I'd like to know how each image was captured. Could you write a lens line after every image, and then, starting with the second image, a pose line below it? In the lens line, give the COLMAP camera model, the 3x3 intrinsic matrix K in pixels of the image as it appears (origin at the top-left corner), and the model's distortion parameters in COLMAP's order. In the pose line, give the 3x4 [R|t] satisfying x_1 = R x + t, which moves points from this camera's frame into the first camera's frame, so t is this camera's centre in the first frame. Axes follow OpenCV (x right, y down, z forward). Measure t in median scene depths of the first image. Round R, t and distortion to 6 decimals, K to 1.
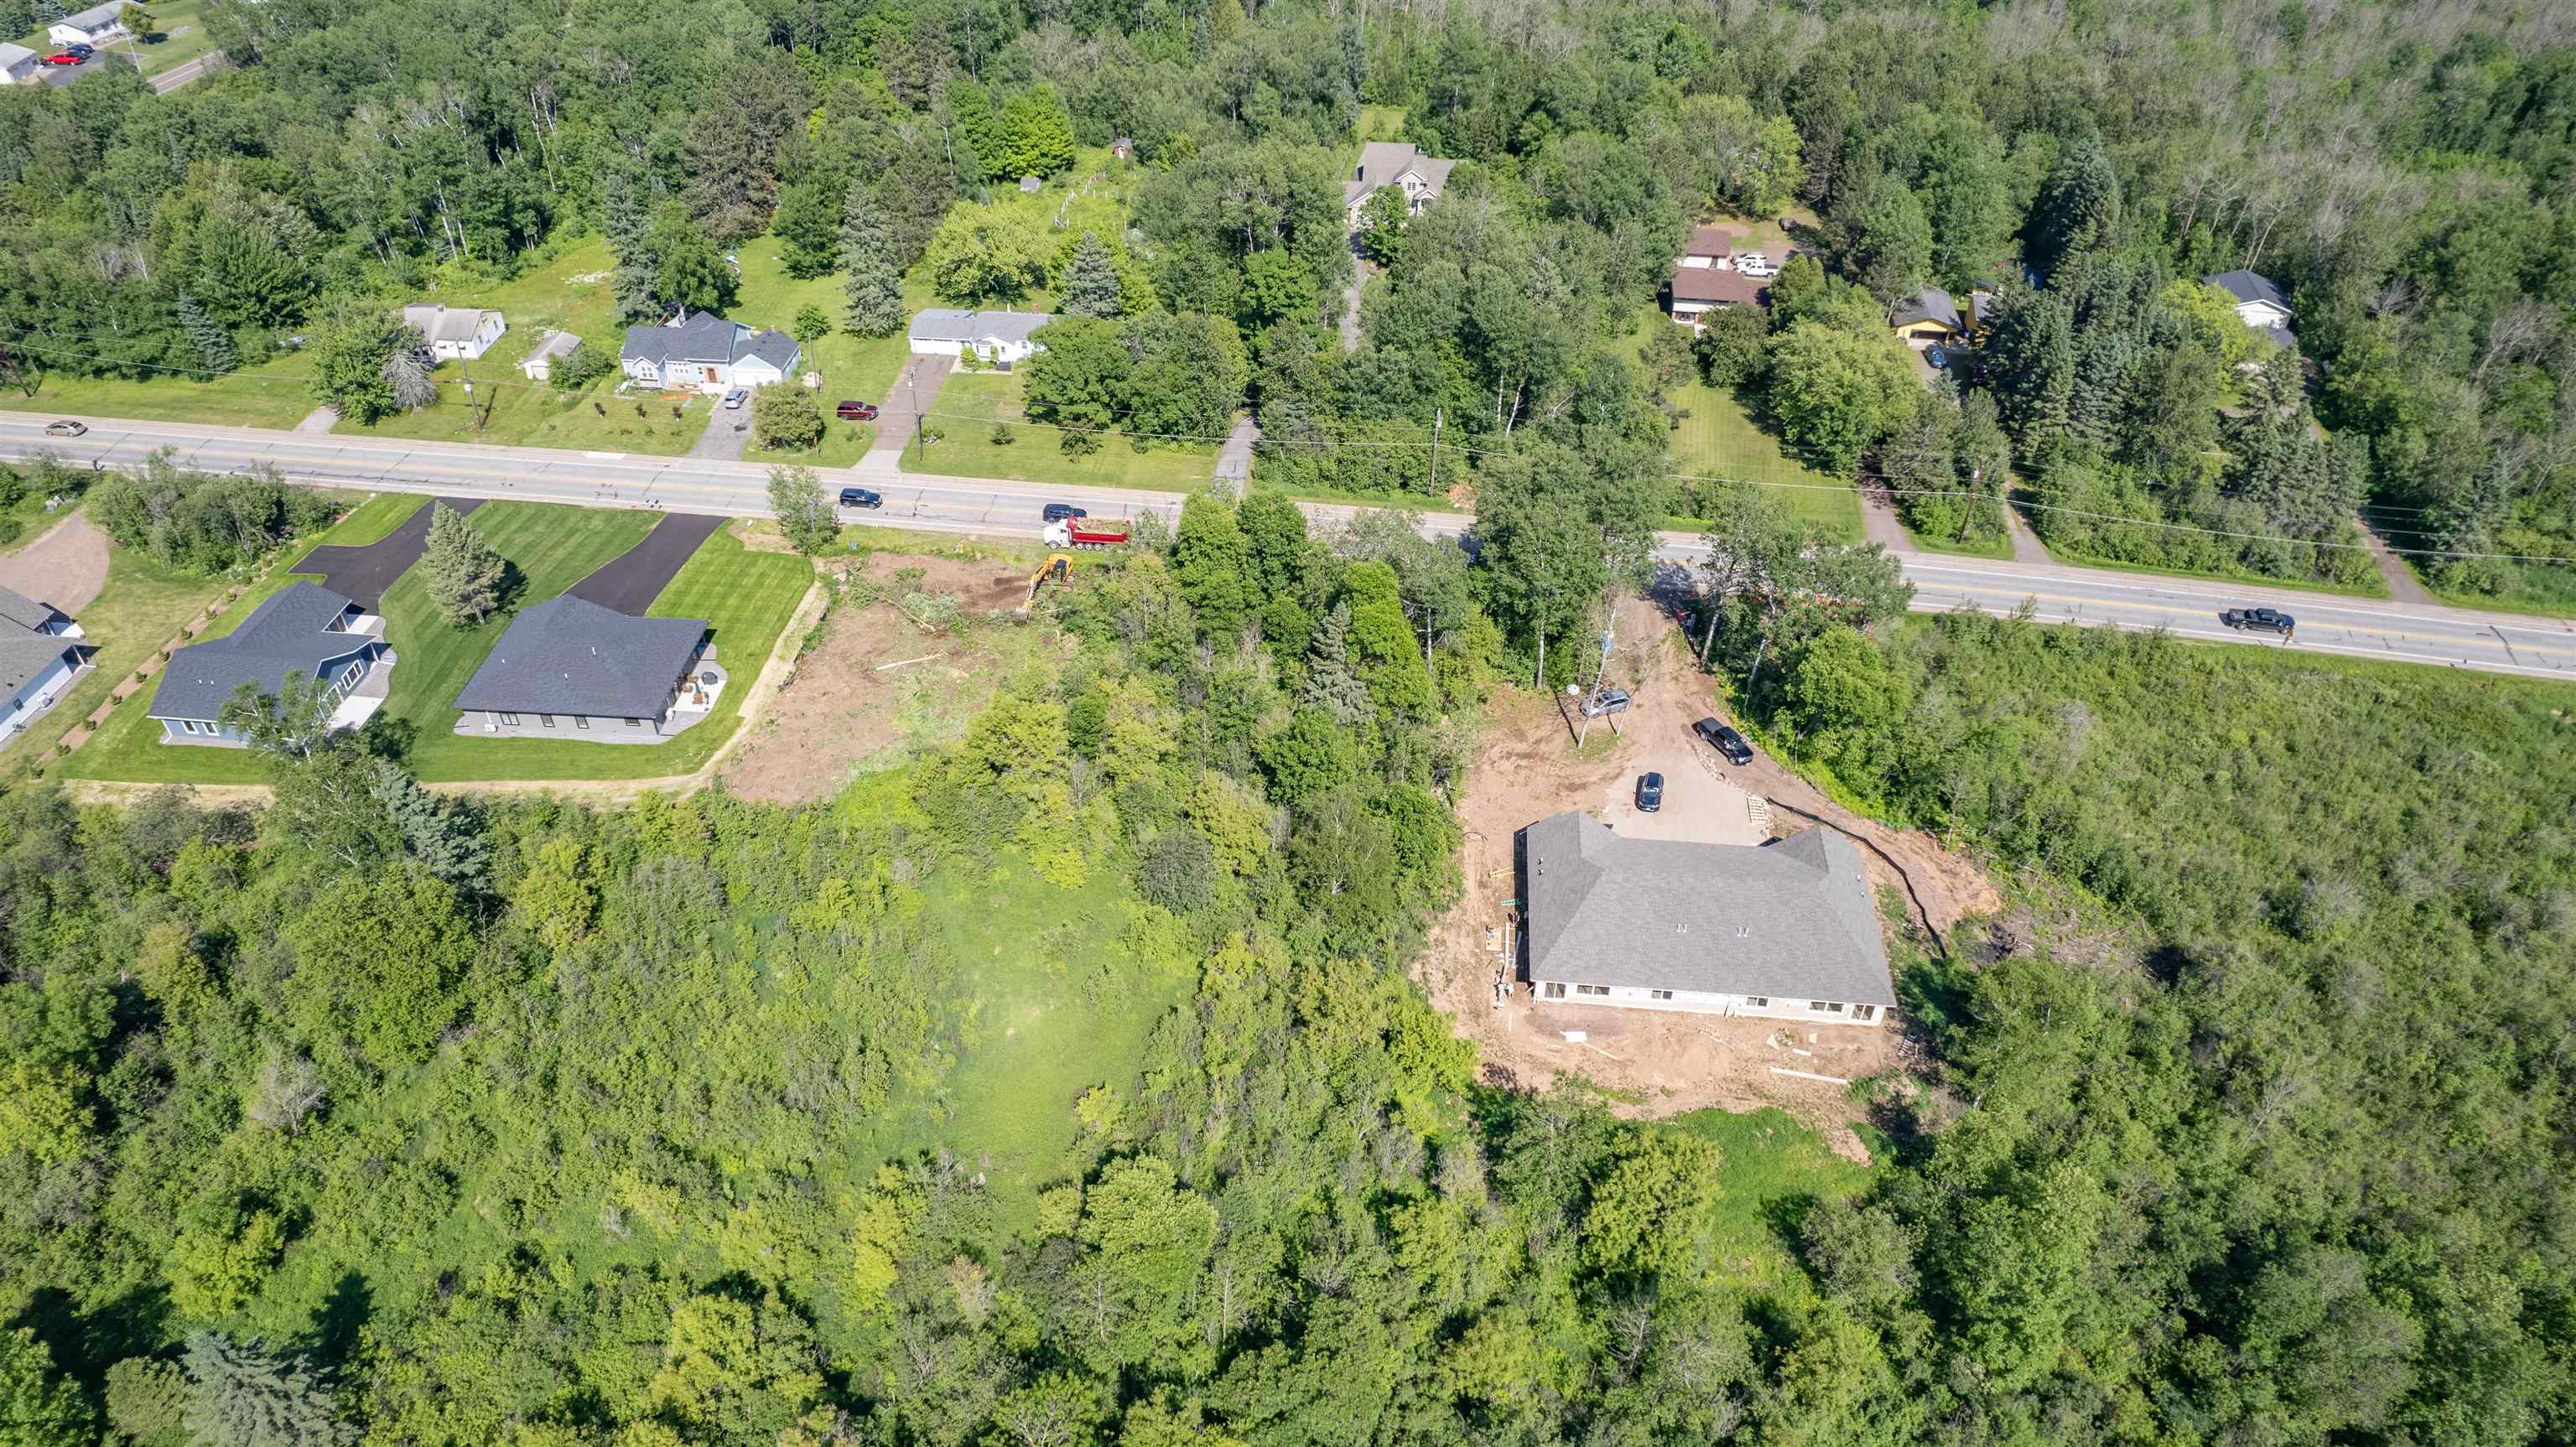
lens RADIAL K [[1648.9, 0, 1288.0], [0, 1648.9, 723.5], [0, 0, 1]] dist [-0.070023, 0.065037]
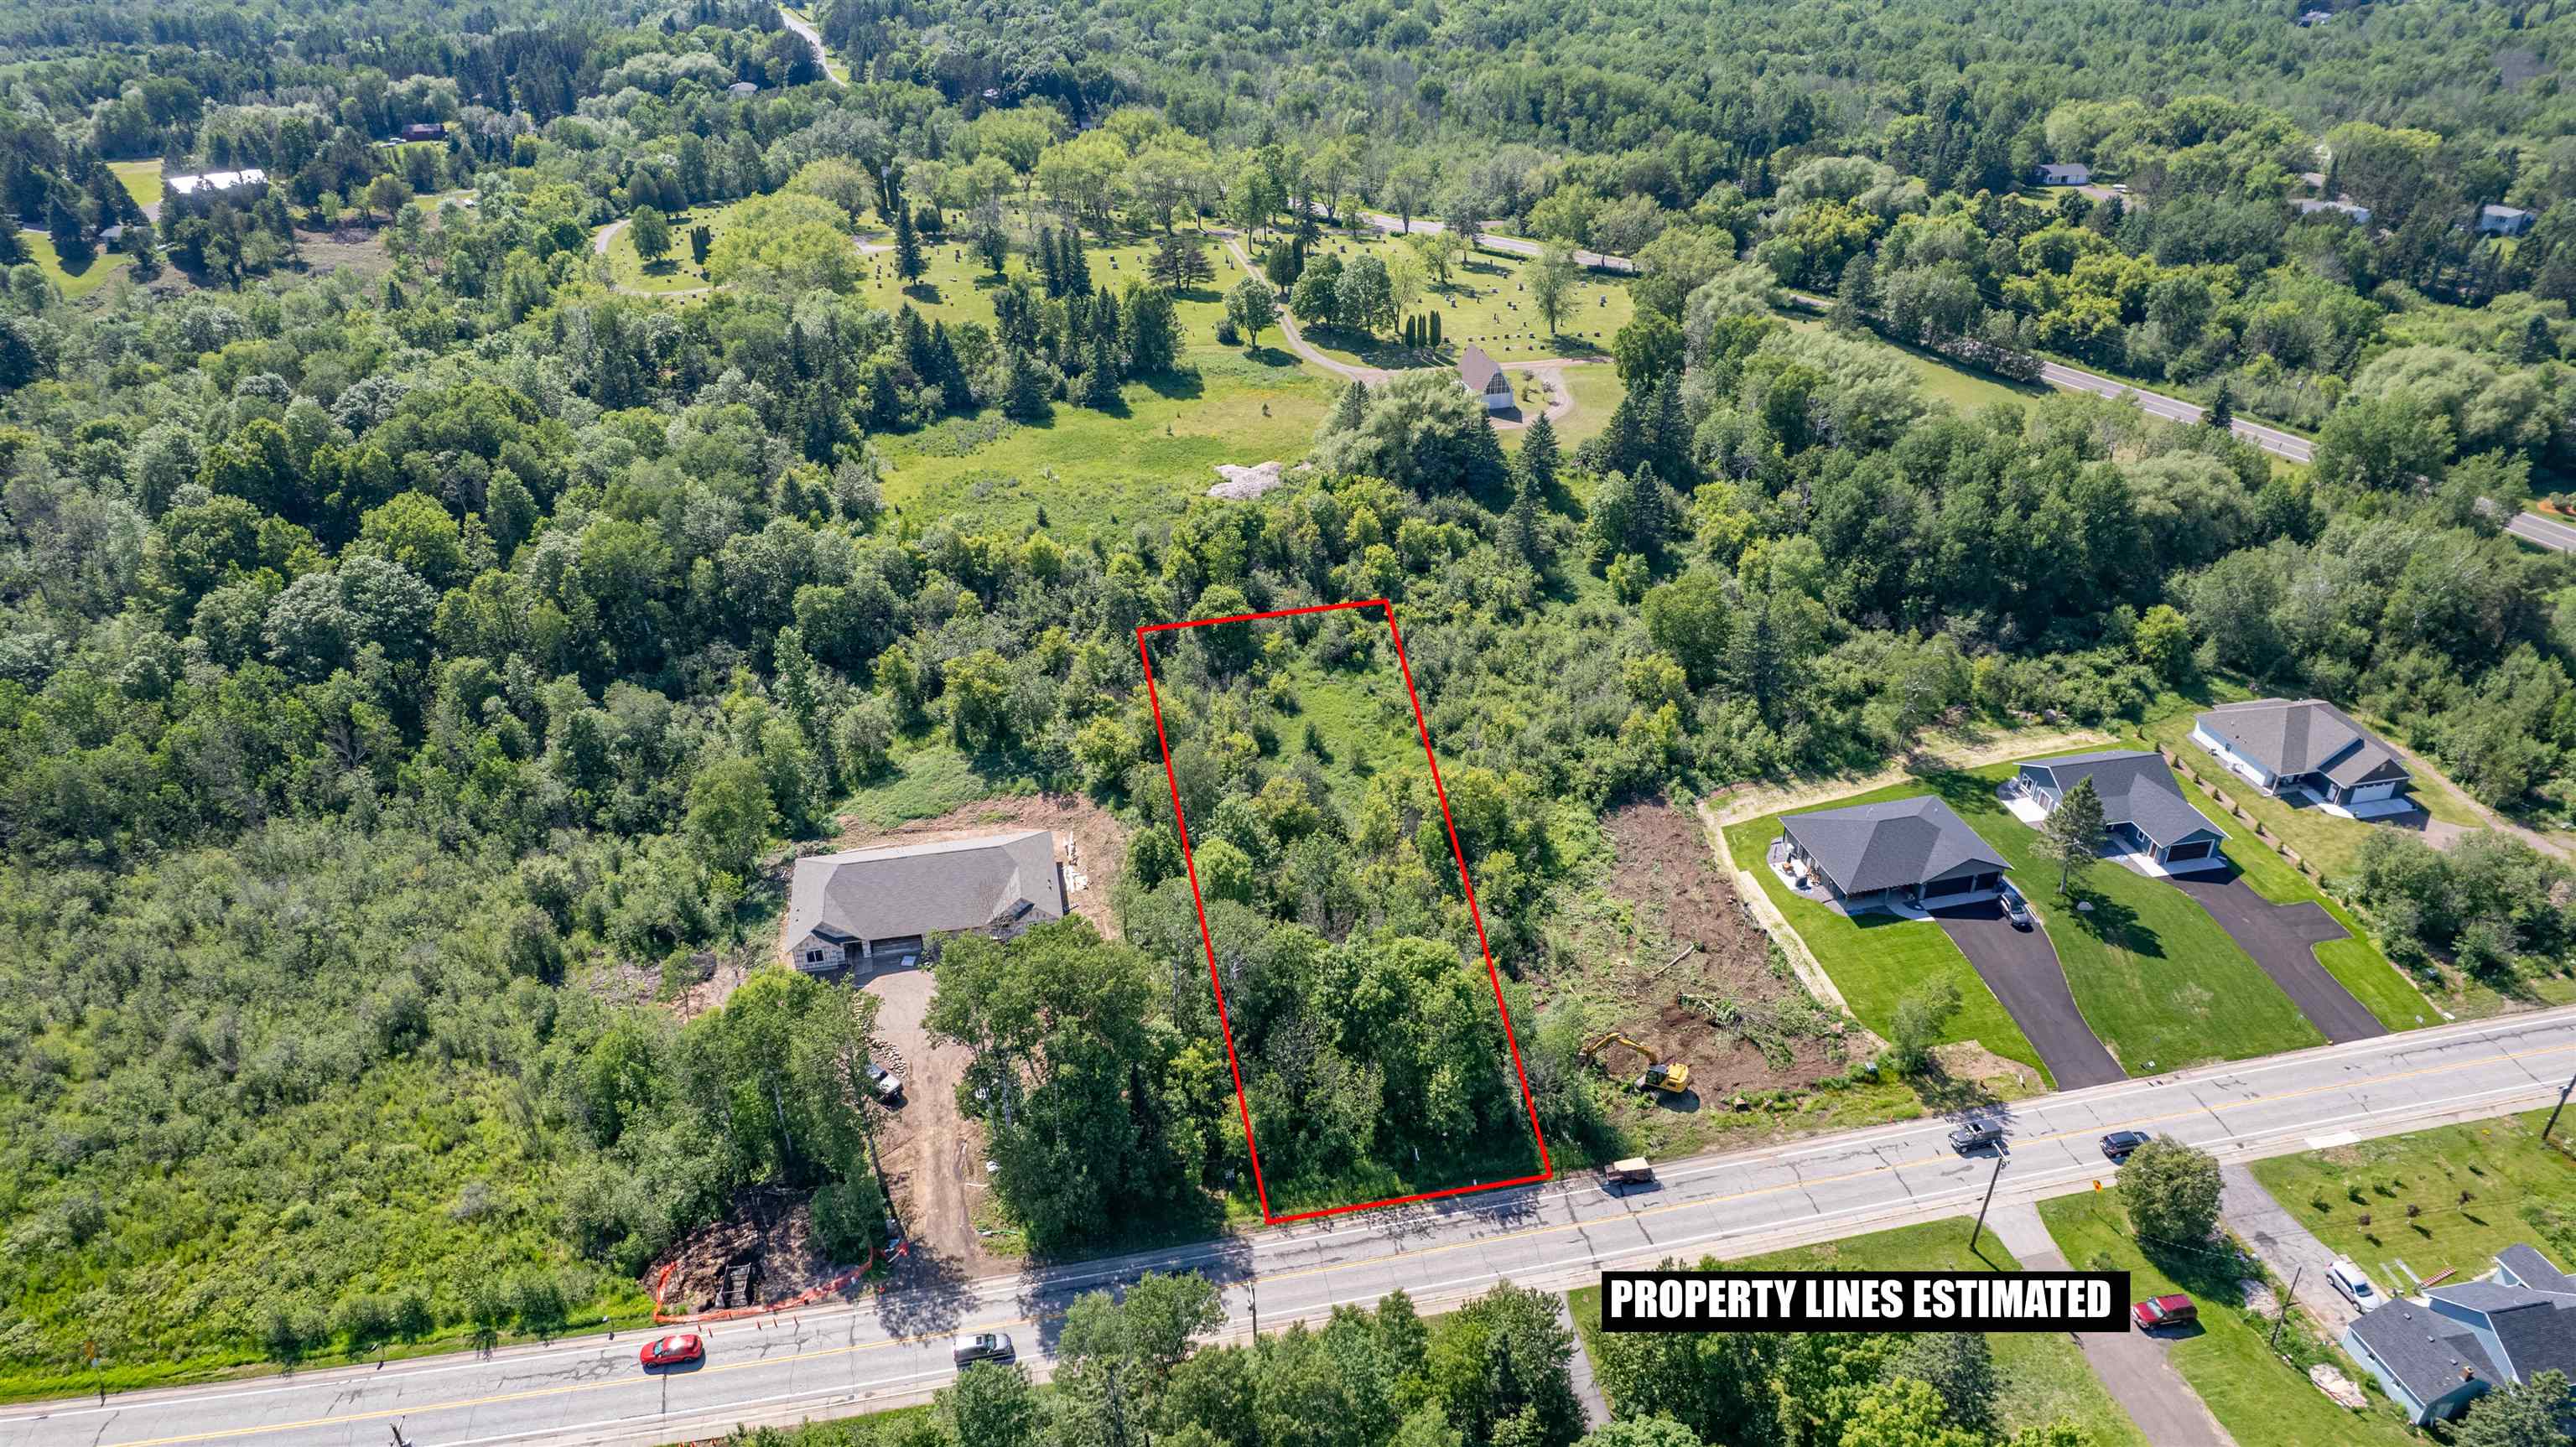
lens RADIAL K [[1648.9, 0, 1288.0], [0, 1648.9, 723.5], [0, 0, 1]] dist [-0.070023, 0.065037]
pose [[-0.957328, 0.146504, -0.249119, 0.249940], [-0.183491, 0.357850, 0.915573, -1.046779], [0.223282, 0.922215, -0.315698, 1.197988]]
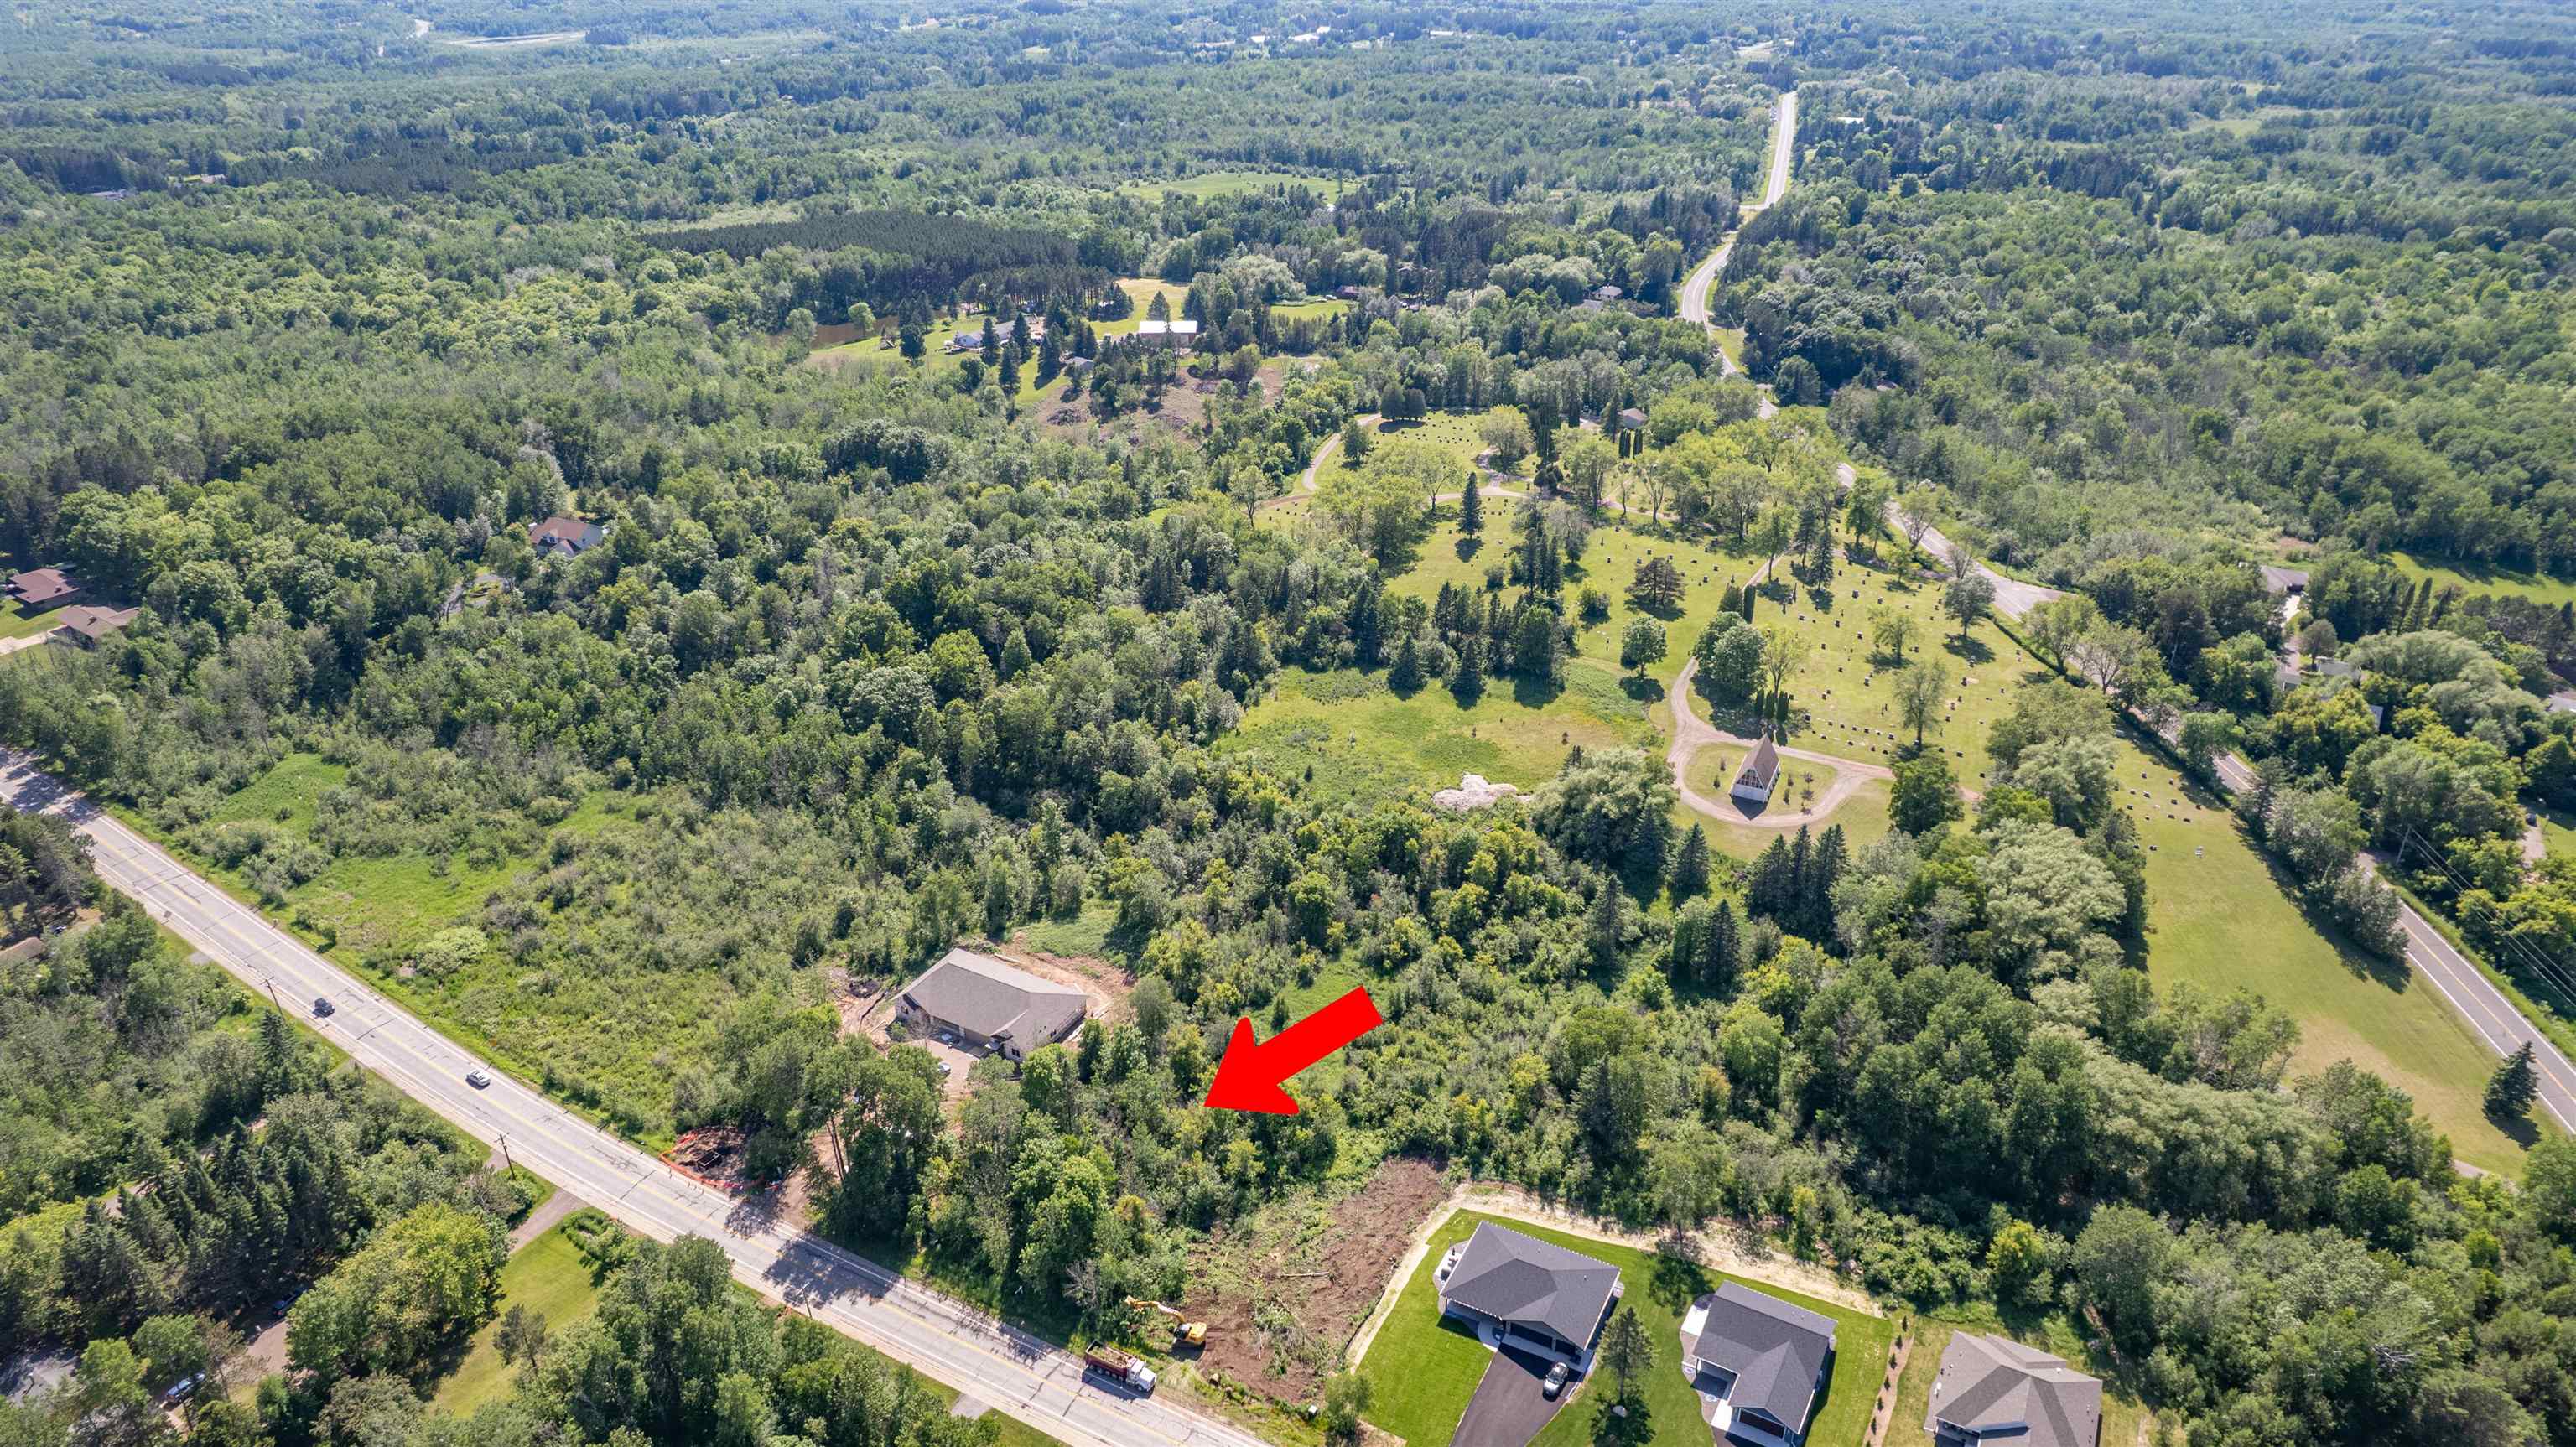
lens RADIAL K [[1648.9, 0, 1288.0], [0, 1648.9, 723.5], [0, 0, 1]] dist [-0.070023, 0.065037]
pose [[-0.917485, -0.182910, 0.353222, -0.647680], [0.257536, 0.403601, 0.877941, -1.495421], [-0.303145, 0.896465, -0.323192, 1.092012]]
